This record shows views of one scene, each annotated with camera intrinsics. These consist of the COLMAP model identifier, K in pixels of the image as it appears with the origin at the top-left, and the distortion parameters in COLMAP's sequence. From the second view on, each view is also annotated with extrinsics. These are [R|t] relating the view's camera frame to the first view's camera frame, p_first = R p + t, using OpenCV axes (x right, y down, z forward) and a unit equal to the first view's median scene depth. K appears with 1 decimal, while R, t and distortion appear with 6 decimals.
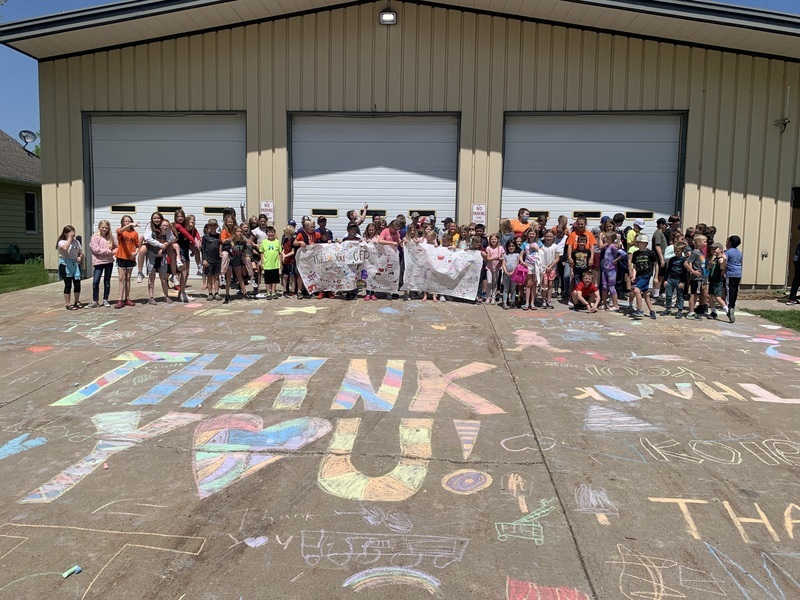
lens RADIAL K [[620.4, 0, 399.2], [0, 620.4, 292.3], [0, 0, 1]] dist [0.050871, -0.043372]
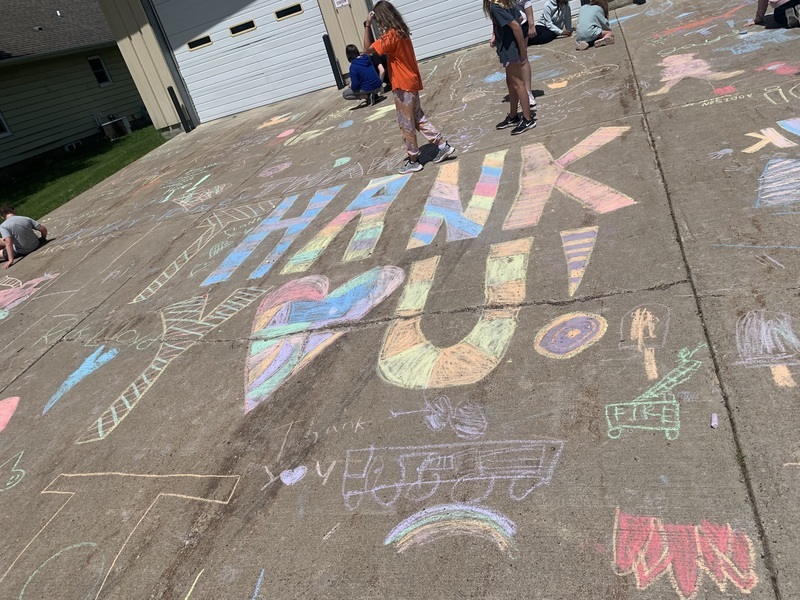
lens RADIAL K [[620.4, 0, 392.0], [0, 620.4, 295.8], [0, 0, 1]] dist [0.050871, -0.043372]
pose [[0.933674, -0.181743, -0.308582, 0.132254], [0.280568, 0.906710, 0.314894, -0.020434], [0.222565, -0.380586, 0.897563, 0.291836]]
